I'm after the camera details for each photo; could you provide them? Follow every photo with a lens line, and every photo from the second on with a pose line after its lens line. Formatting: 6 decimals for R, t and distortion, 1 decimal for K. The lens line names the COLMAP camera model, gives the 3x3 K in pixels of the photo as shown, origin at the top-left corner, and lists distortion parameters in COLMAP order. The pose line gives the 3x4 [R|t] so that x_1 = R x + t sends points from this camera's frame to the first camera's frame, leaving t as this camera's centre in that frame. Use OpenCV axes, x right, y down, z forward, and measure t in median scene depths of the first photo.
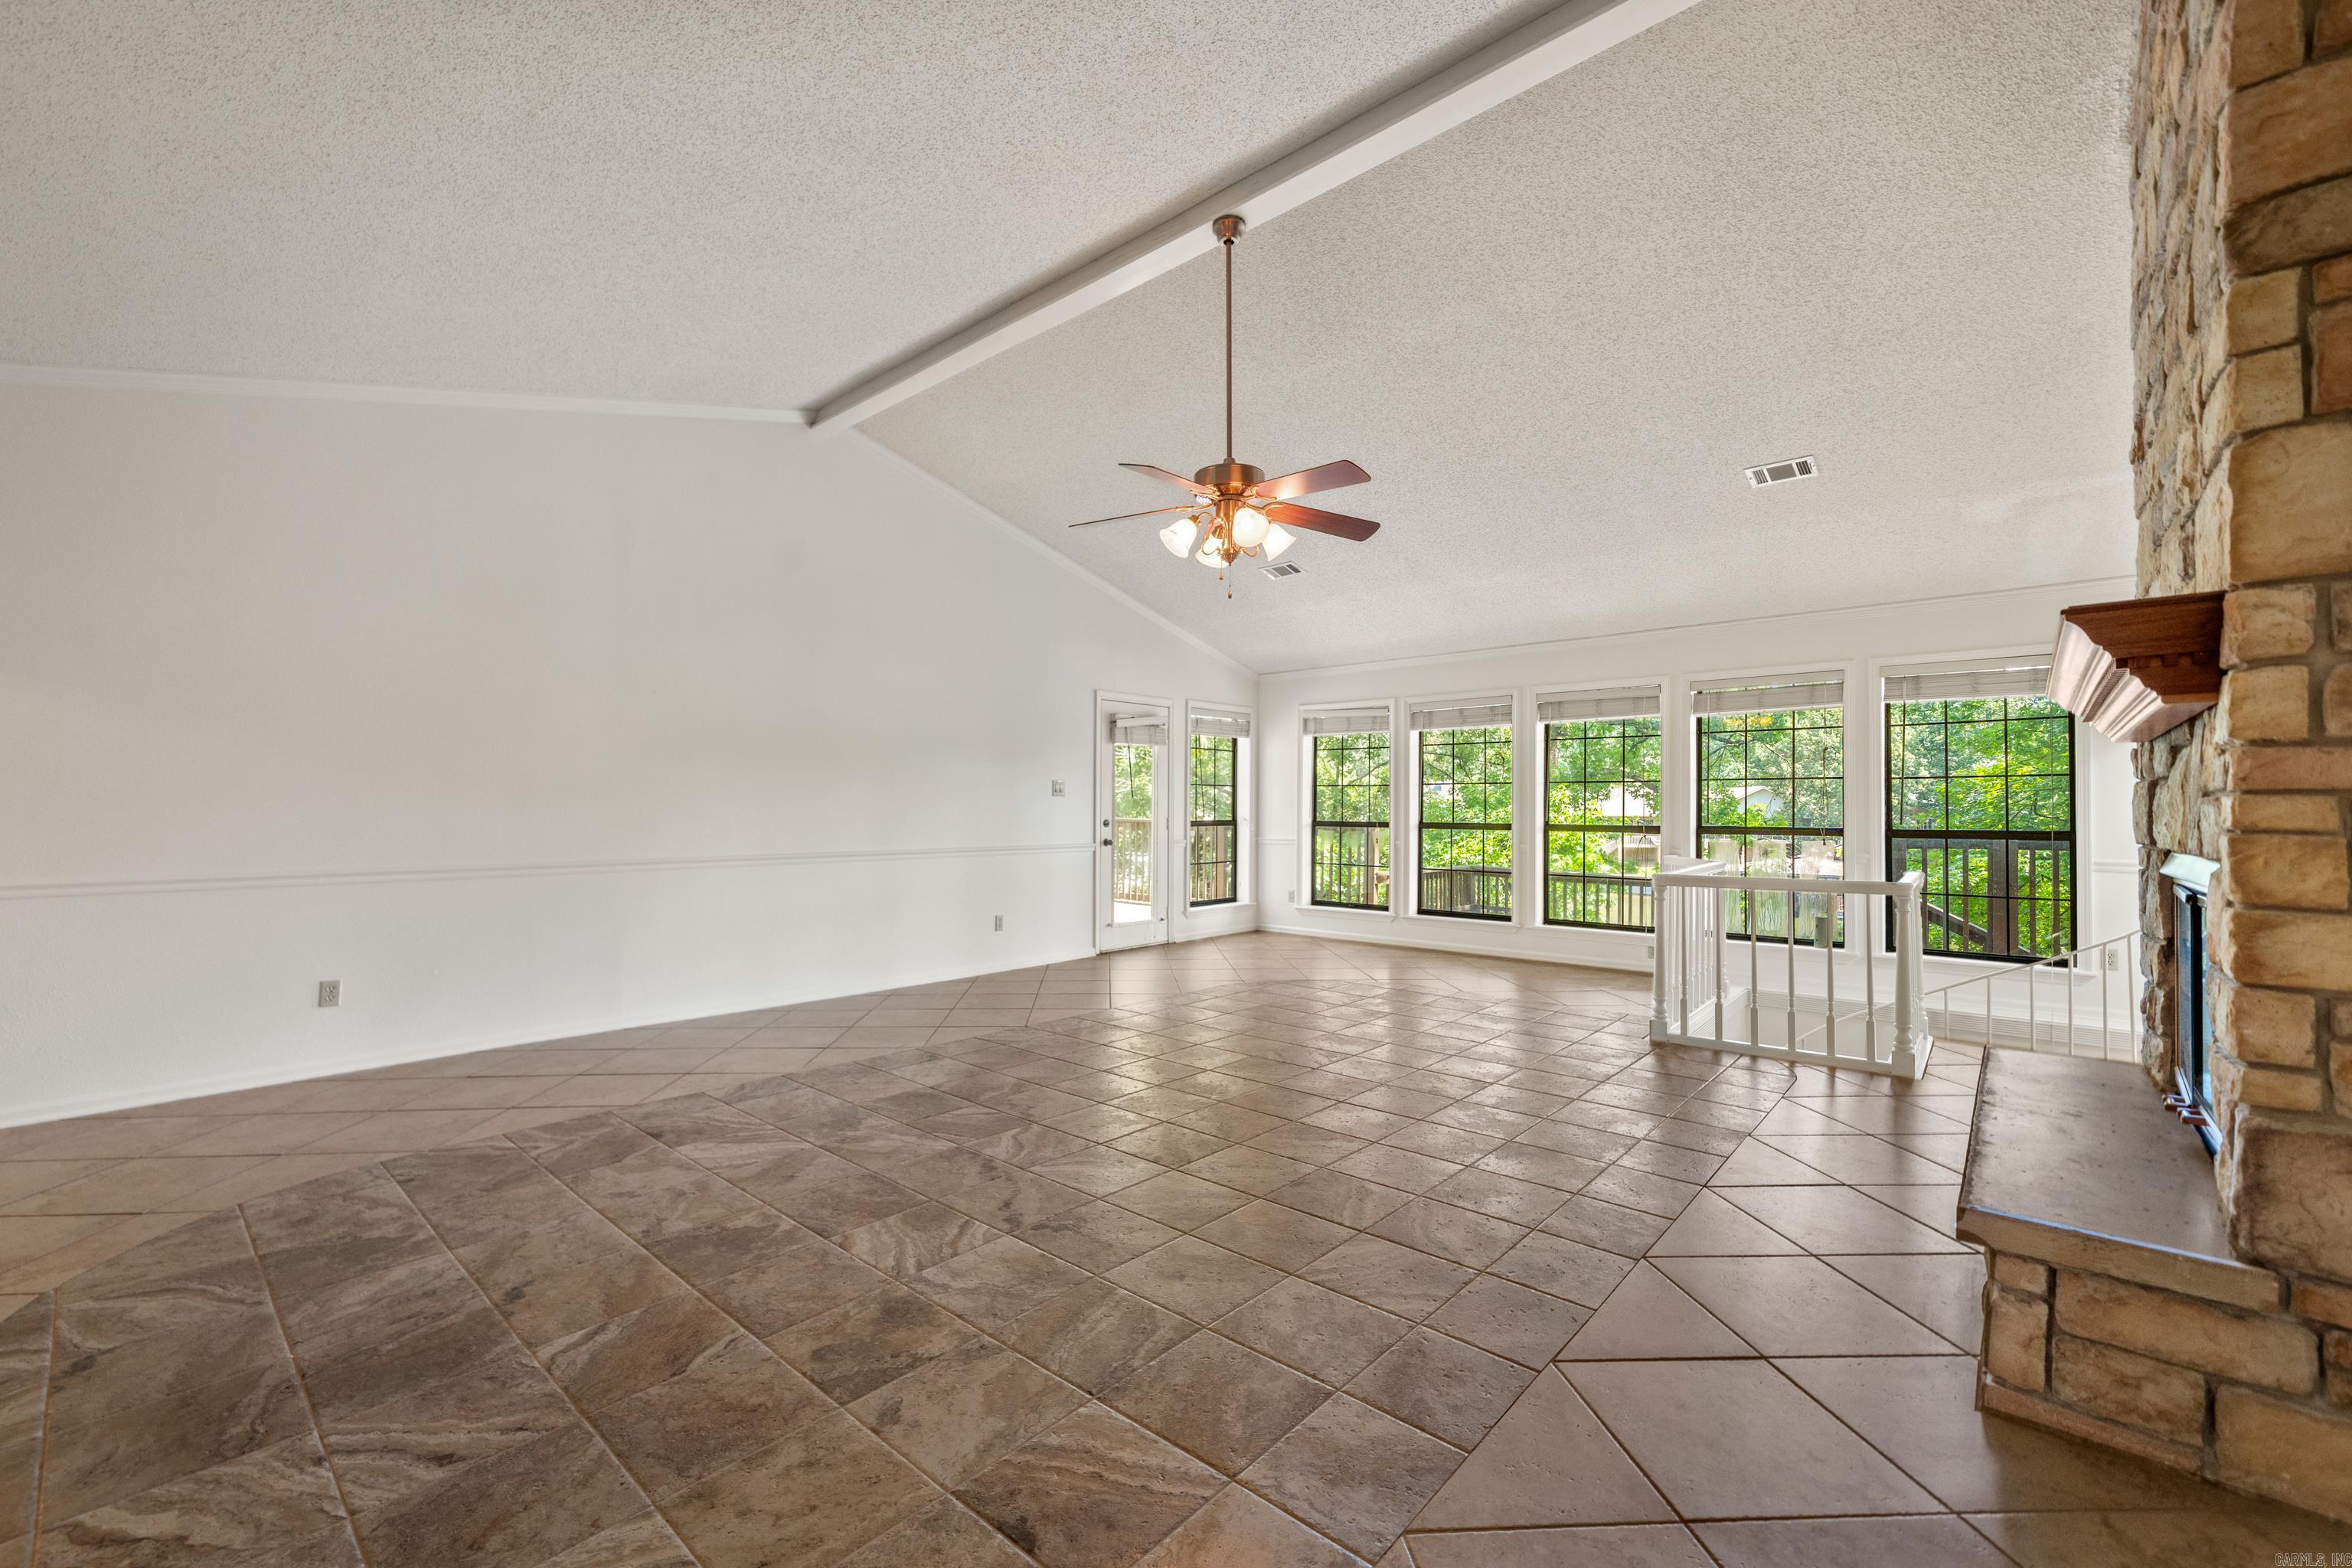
lens RADIAL K [[969.9, 0, 1168.9], [0, 969.9, 789.3], [0, 0, 1]] dist [-0.000183, -0.000102]
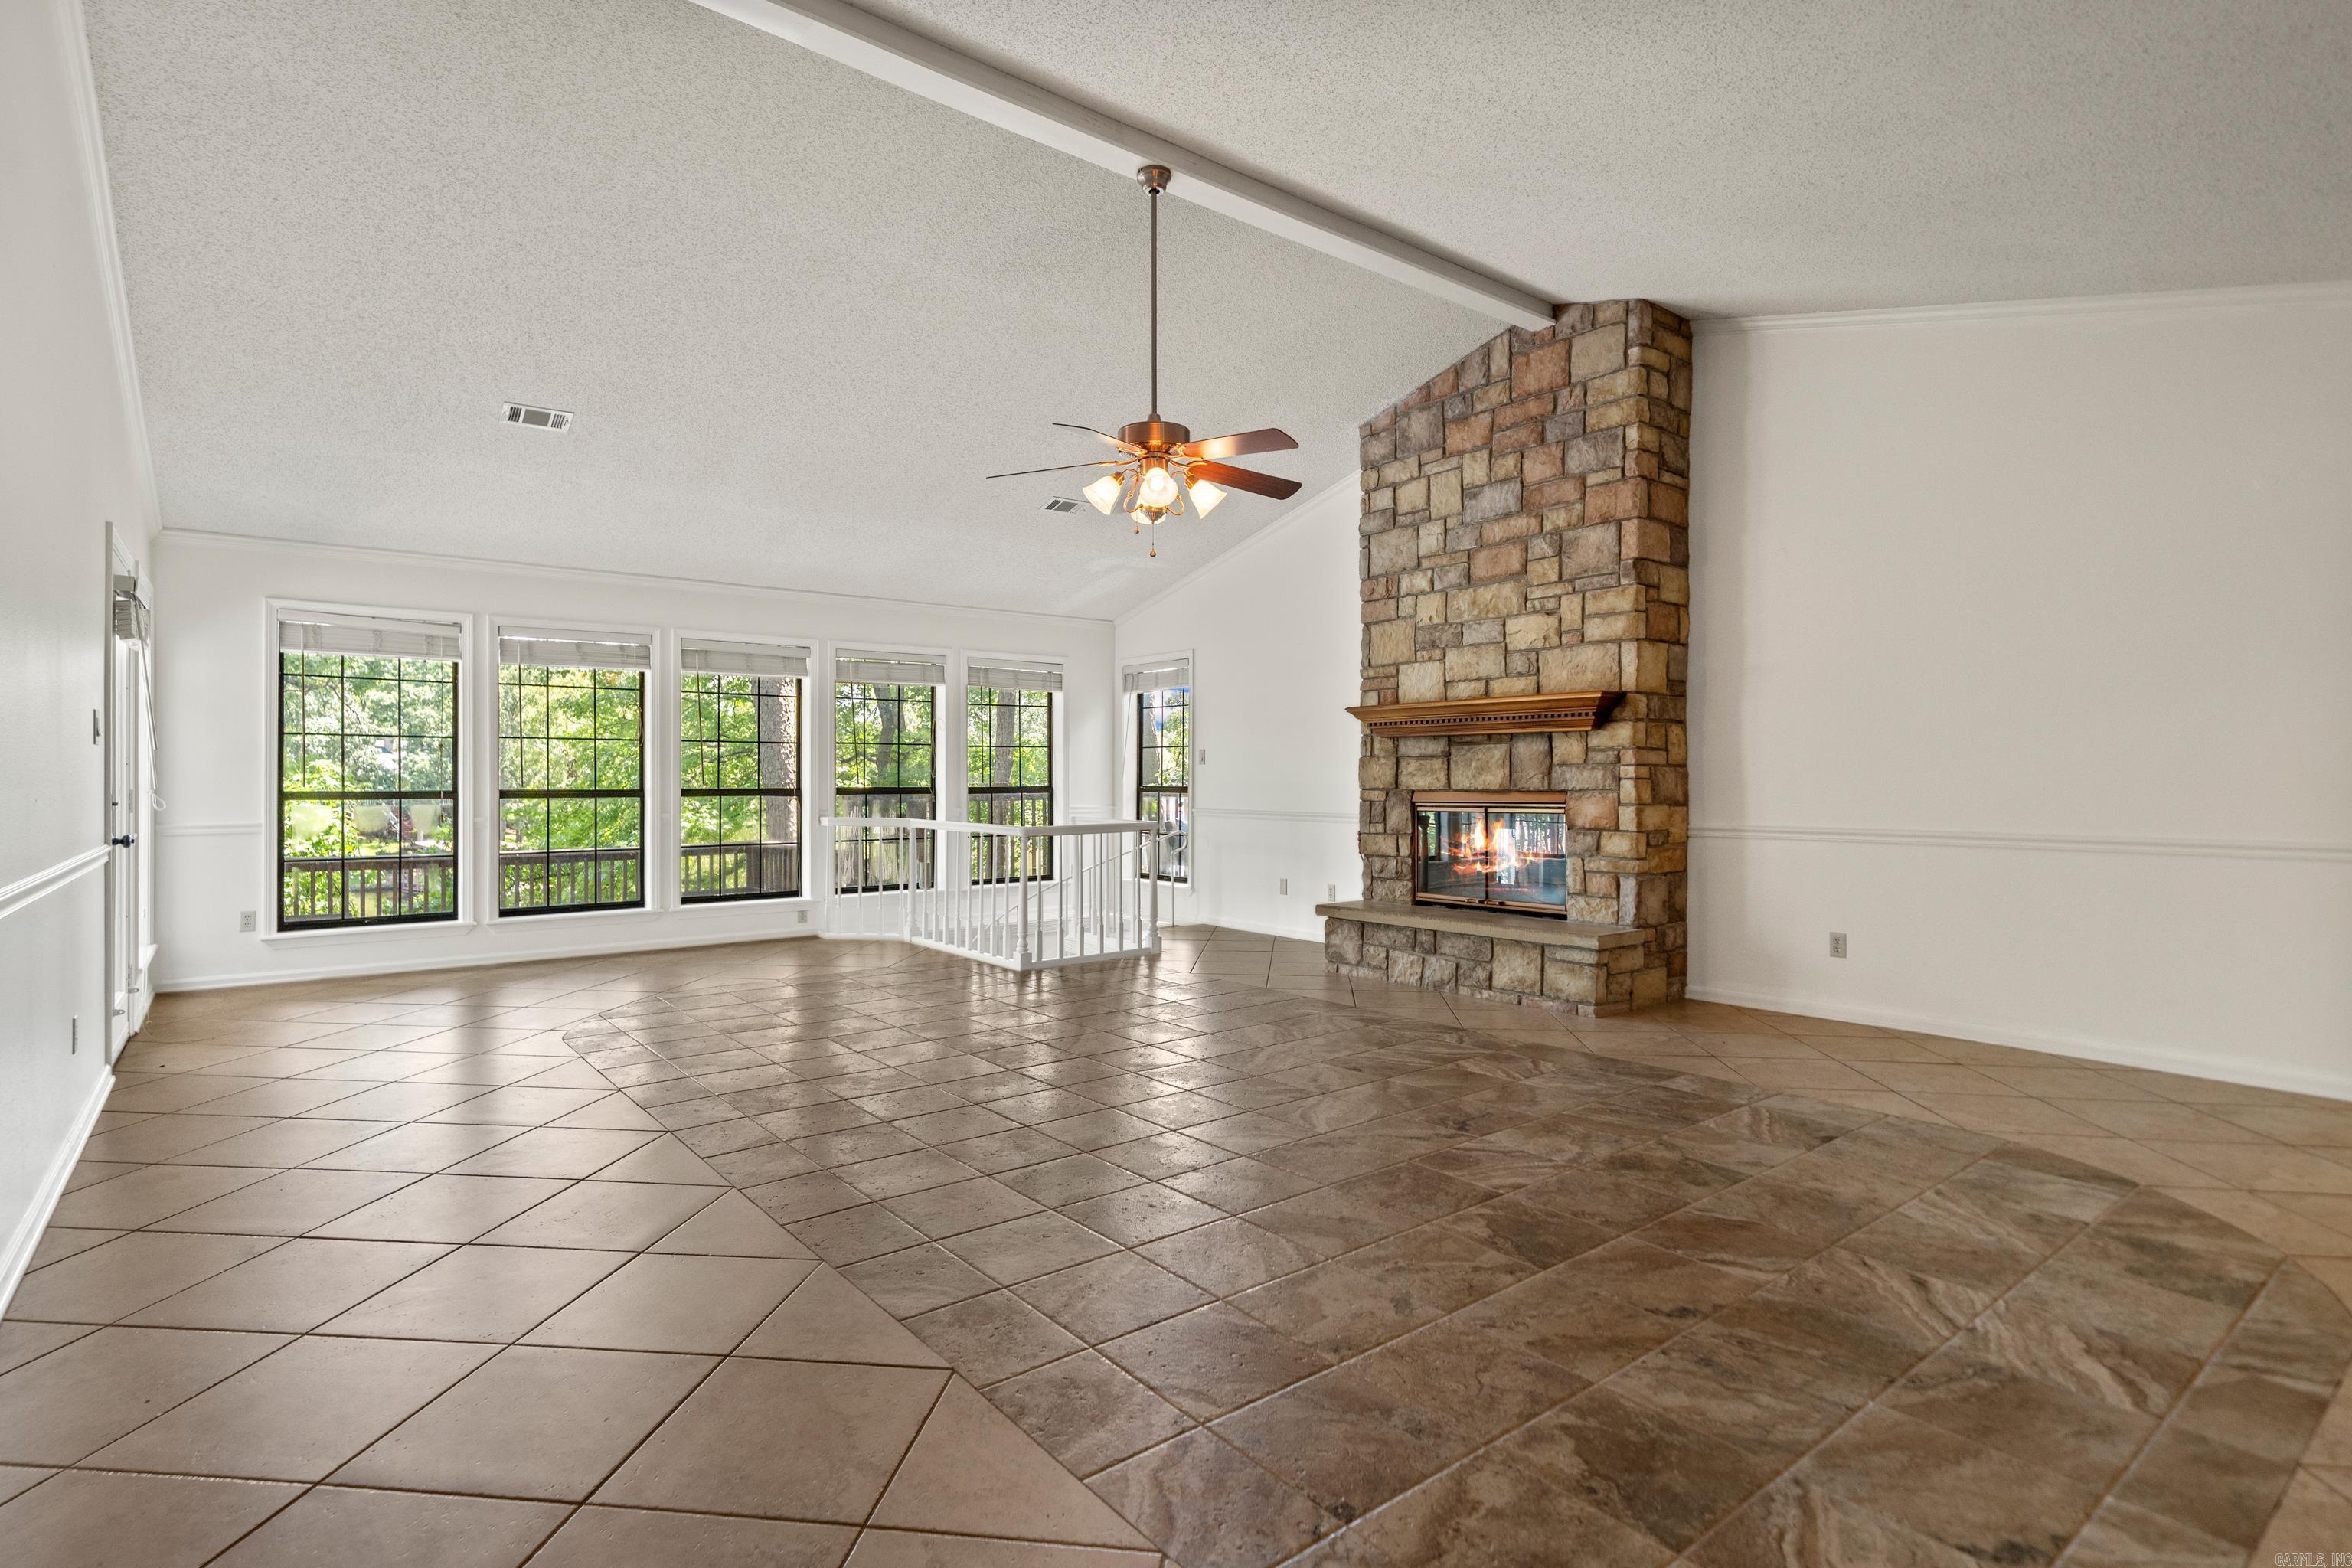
lens RADIAL K [[1151.8, 0, 1165.8], [0, 1151.8, 775.1], [0, 0, 1]] dist [-0.002599, 0.000232]
pose [[0.174808, -0.003079, 0.984598, -0.586354], [-0.019008, 0.999798, 0.006501, 0.008932], [-0.984419, -0.019852, 0.174714, 0.420684]]
